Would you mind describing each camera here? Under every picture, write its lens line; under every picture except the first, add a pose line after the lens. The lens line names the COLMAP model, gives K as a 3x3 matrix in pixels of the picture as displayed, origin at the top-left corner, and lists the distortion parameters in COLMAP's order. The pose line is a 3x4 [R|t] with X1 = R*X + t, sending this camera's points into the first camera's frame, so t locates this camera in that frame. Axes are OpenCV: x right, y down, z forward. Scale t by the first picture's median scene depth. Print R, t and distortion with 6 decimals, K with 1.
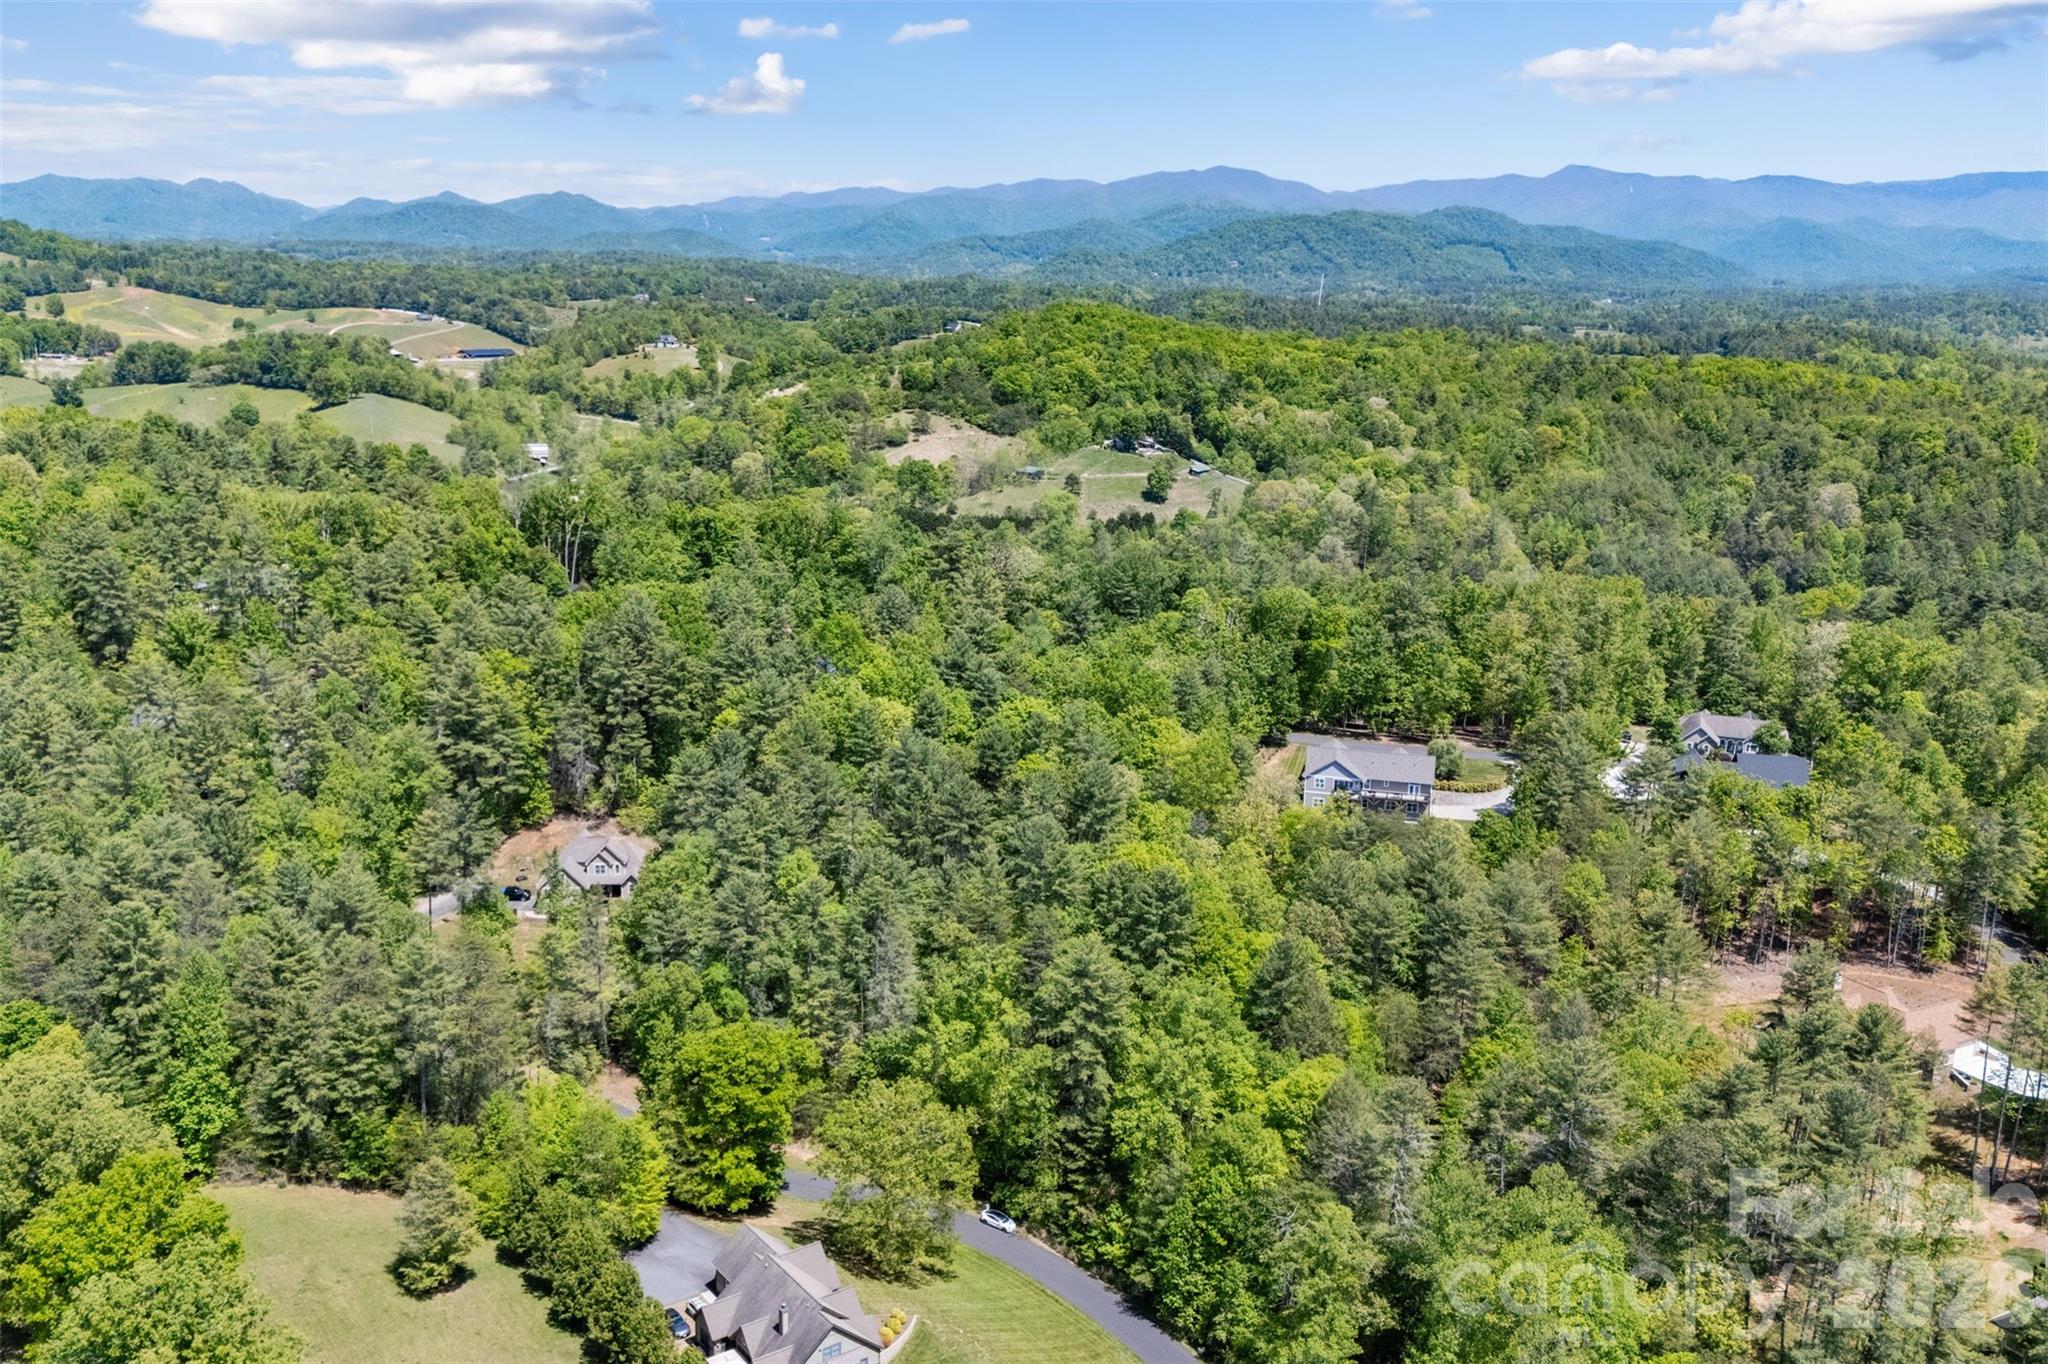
lens RADIAL K [[1780.7, 0, 1015.6], [0, 1780.7, 672.7], [0, 0, 1]] dist [0.082933, -0.096001]
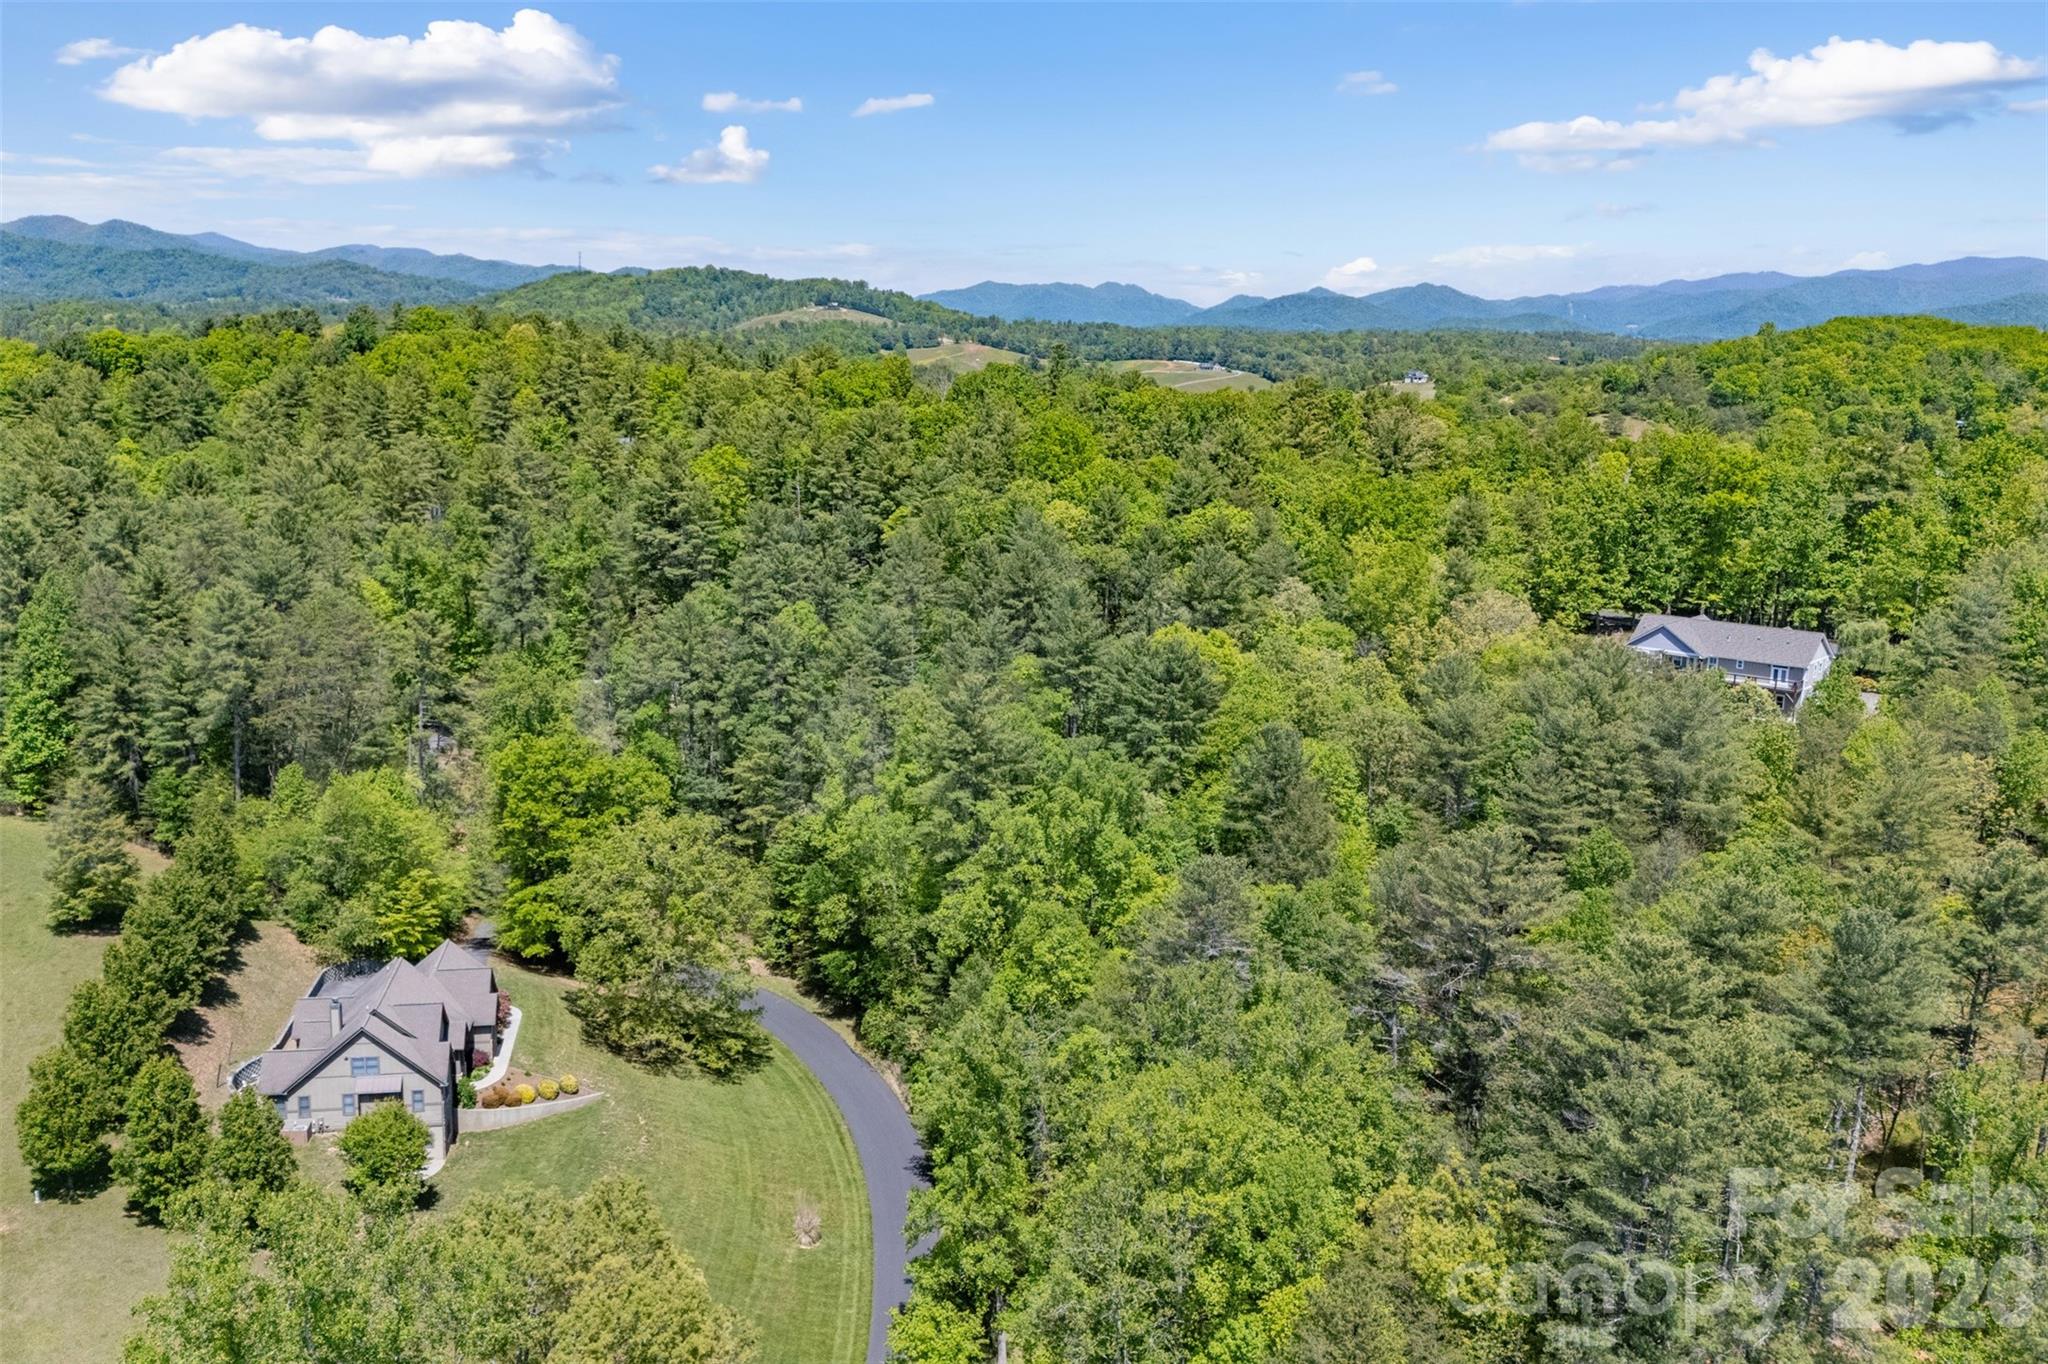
lens RADIAL K [[1780.7, 0, 1020.6], [0, 1780.7, 682.8], [0, 0, 1]] dist [0.082933, -0.096001]
pose [[0.893769, 0.081884, -0.440989, 0.103979], [-0.102581, 0.994453, -0.023252, 0.044727], [0.436639, 0.066019, 0.897211, 0.092303]]
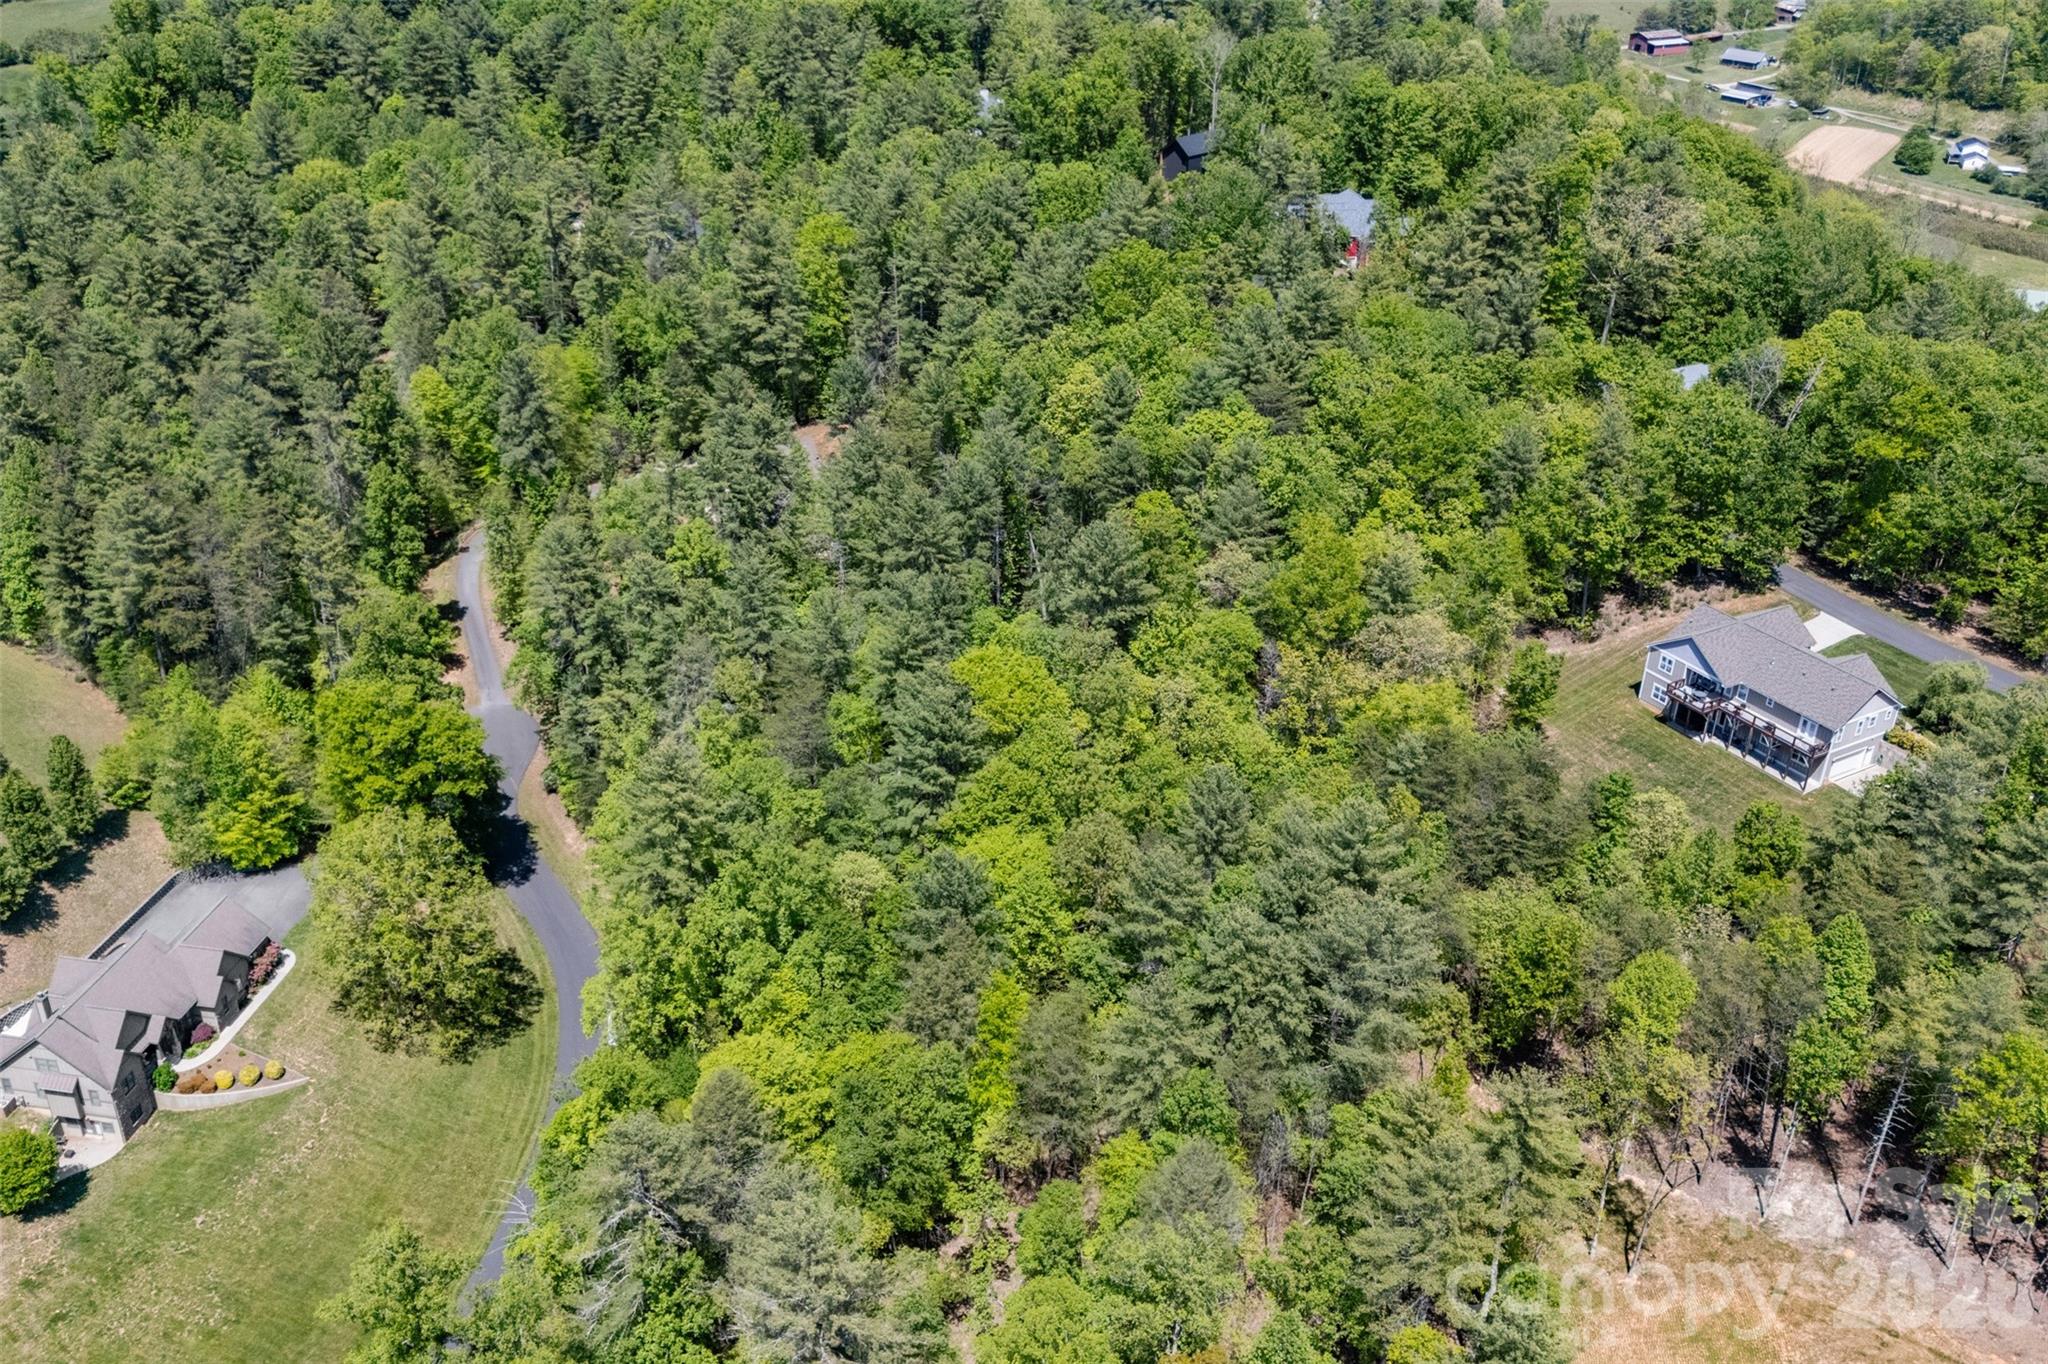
lens RADIAL K [[1780.7, 0, 1016.5], [0, 1780.7, 682.4], [0, 0, 1]] dist [0.082933, -0.096001]
pose [[0.700265, 0.336323, -0.629694, 0.157357], [-0.173422, 0.935791, 0.306953, -0.032207], [0.692498, -0.105746, 0.713628, 0.157614]]
